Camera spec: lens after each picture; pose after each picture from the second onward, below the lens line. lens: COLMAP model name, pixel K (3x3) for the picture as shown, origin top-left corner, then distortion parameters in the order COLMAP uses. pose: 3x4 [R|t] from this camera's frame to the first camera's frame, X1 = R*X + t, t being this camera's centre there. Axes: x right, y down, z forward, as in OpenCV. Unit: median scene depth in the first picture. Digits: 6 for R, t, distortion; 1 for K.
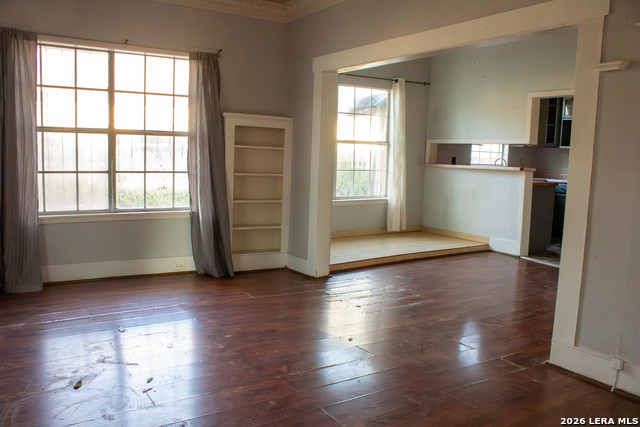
lens RADIAL K [[545.1, 0, 323.9], [0, 545.1, 214.0], [0, 0, 1]] dist [-0.139362, 0.008790]
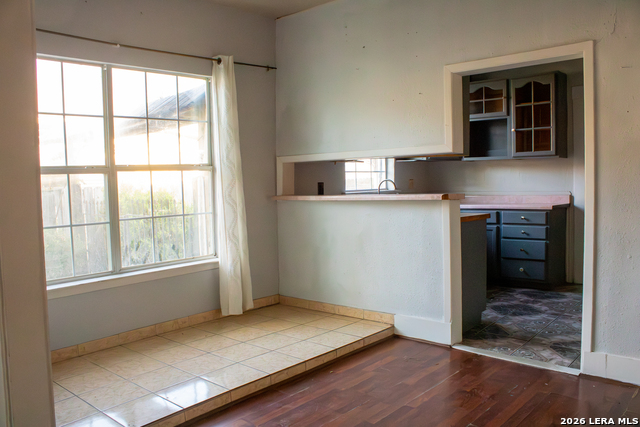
lens RADIAL K [[545.1, 0, 316.4], [0, 545.1, 210.7], [0, 0, 1]] dist [-0.139362, 0.008790]
pose [[0.966521, -0.069945, 0.246870, 0.079372], [0.083246, 0.995564, -0.043843, -0.047326], [-0.242709, 0.062926, 0.968056, 0.405116]]
